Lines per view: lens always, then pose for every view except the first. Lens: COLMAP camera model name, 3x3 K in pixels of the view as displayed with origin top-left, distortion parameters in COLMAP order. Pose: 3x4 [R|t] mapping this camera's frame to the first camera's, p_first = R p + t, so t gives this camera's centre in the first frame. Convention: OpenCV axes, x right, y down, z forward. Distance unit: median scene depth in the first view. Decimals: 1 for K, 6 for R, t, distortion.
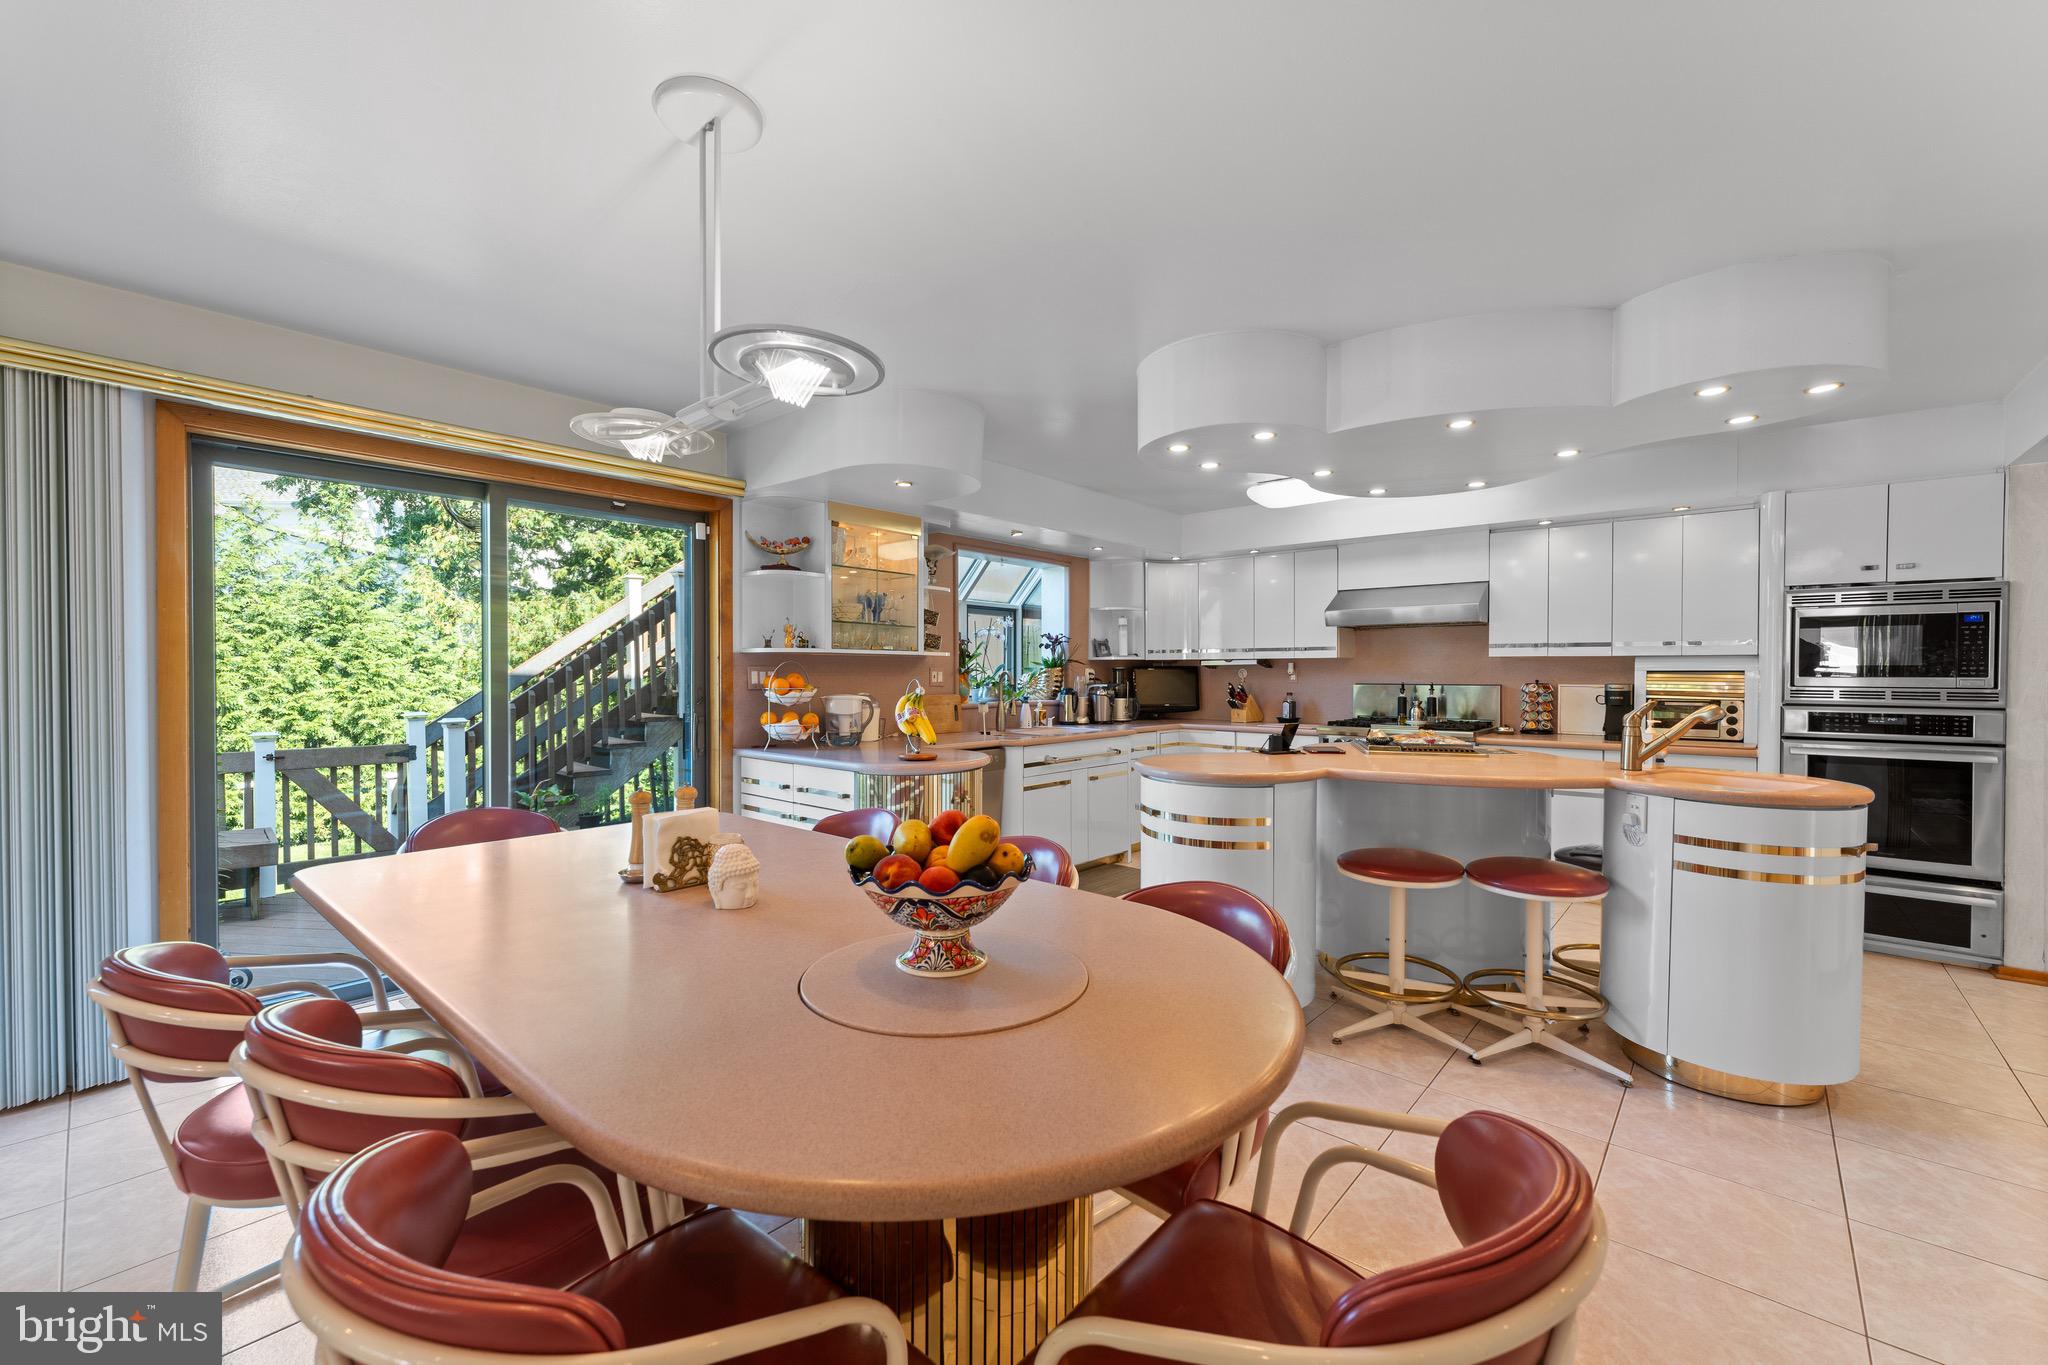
lens RADIAL K [[838.0, 0, 1023.8], [0, 838.0, 678.1], [0, 0, 1]] dist [-0.006172, 0.002128]
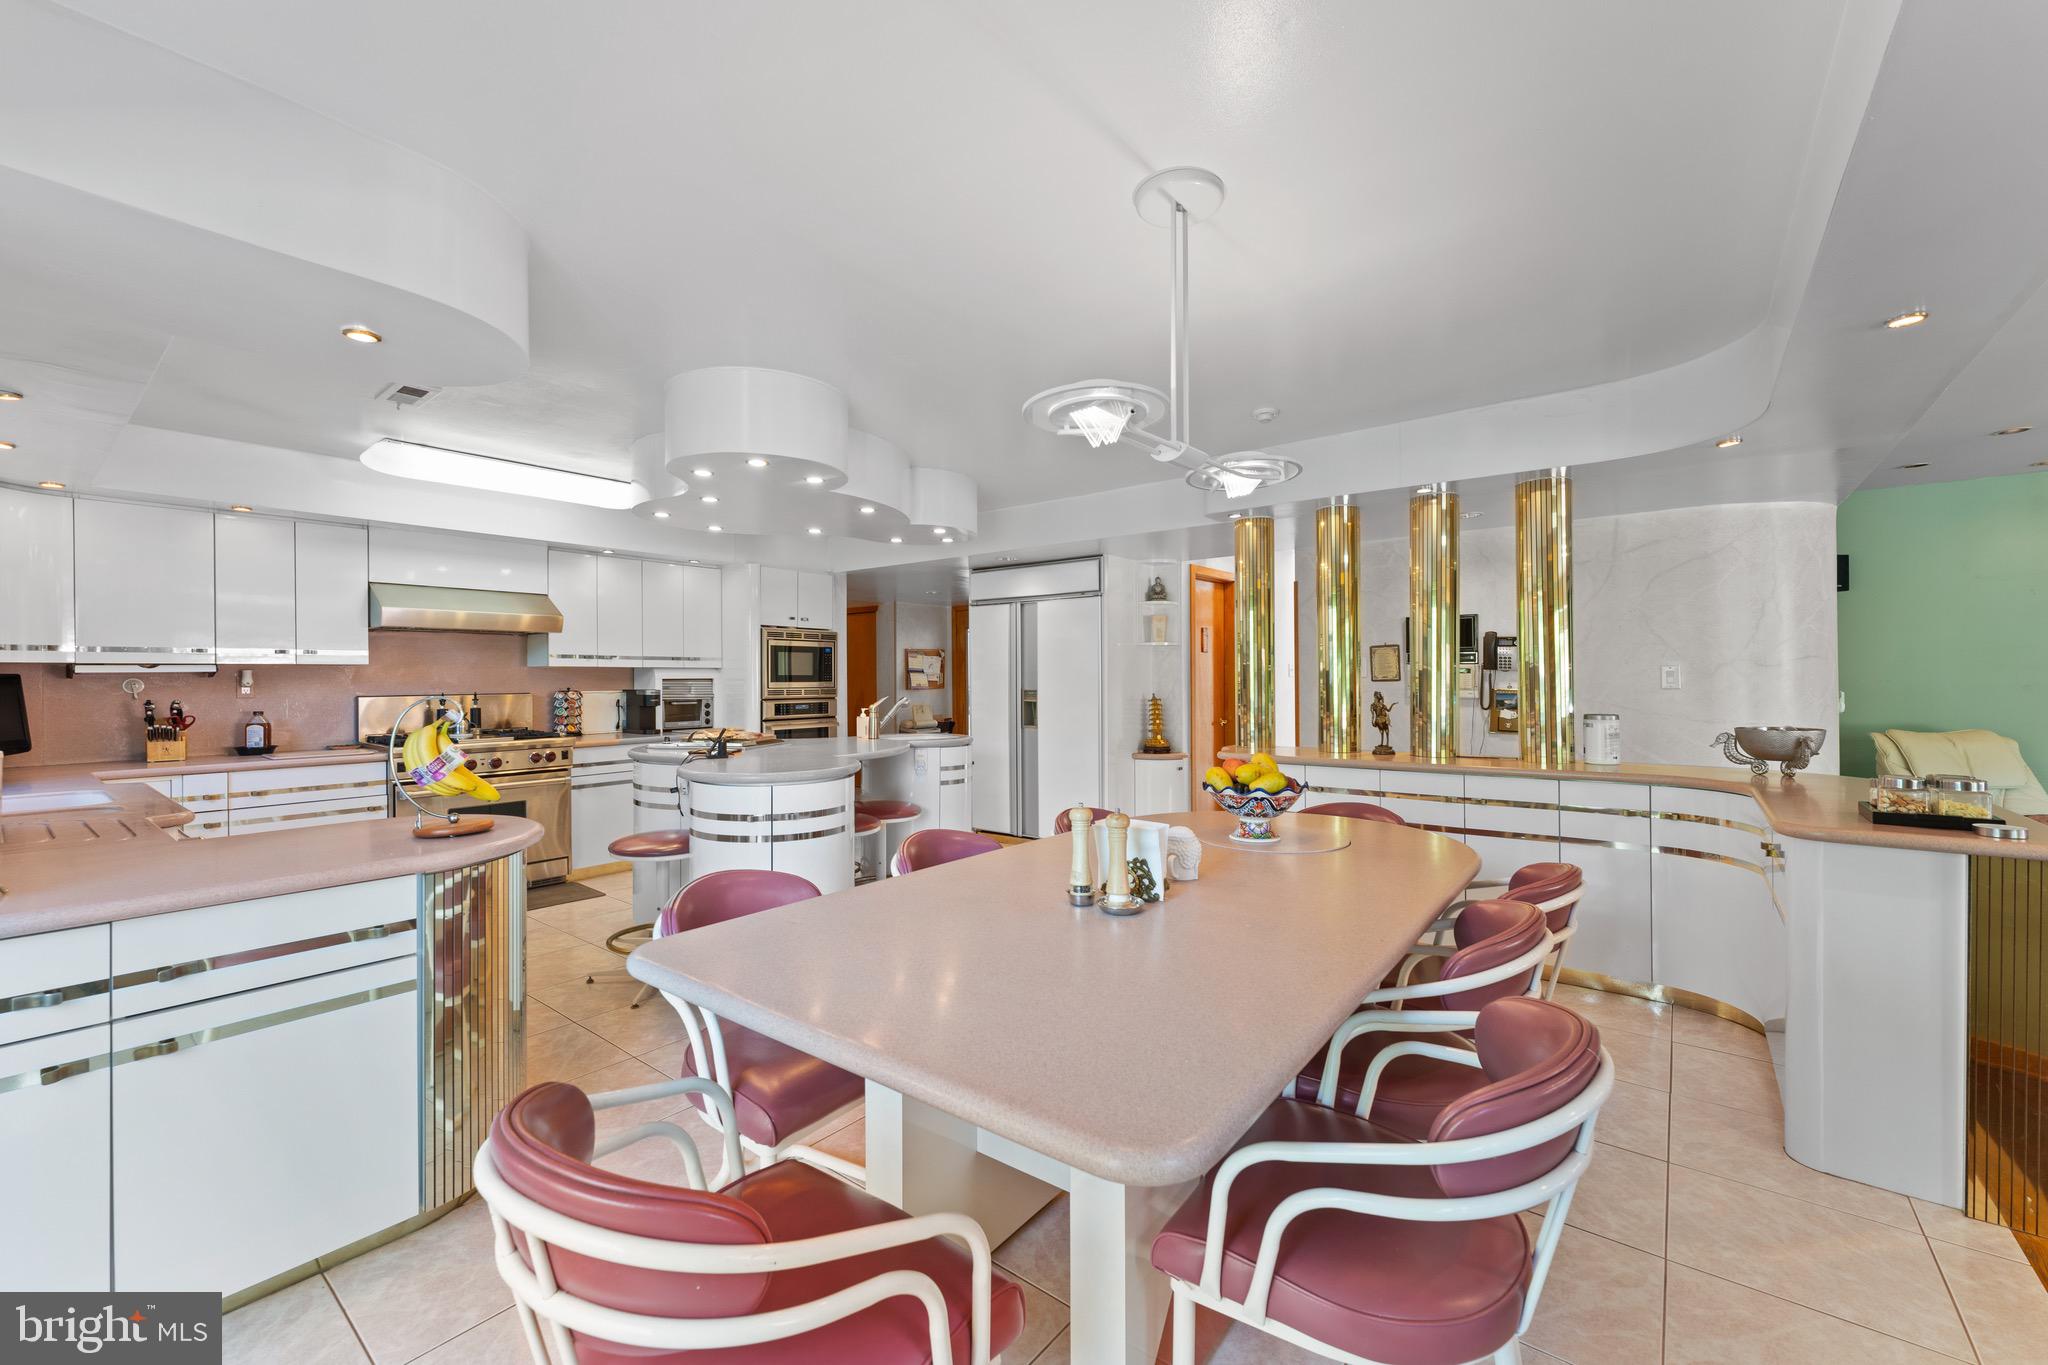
lens RADIAL K [[838.0, 0, 1022.7], [0, 838.0, 676.8], [0, 0, 1]] dist [-0.006172, 0.002128]
pose [[-0.069900, 0.000270, 0.997554, -0.616784], [0.012629, 0.999920, 0.000614, -0.006211], [-0.997474, 0.012641, -0.069898, 0.543442]]
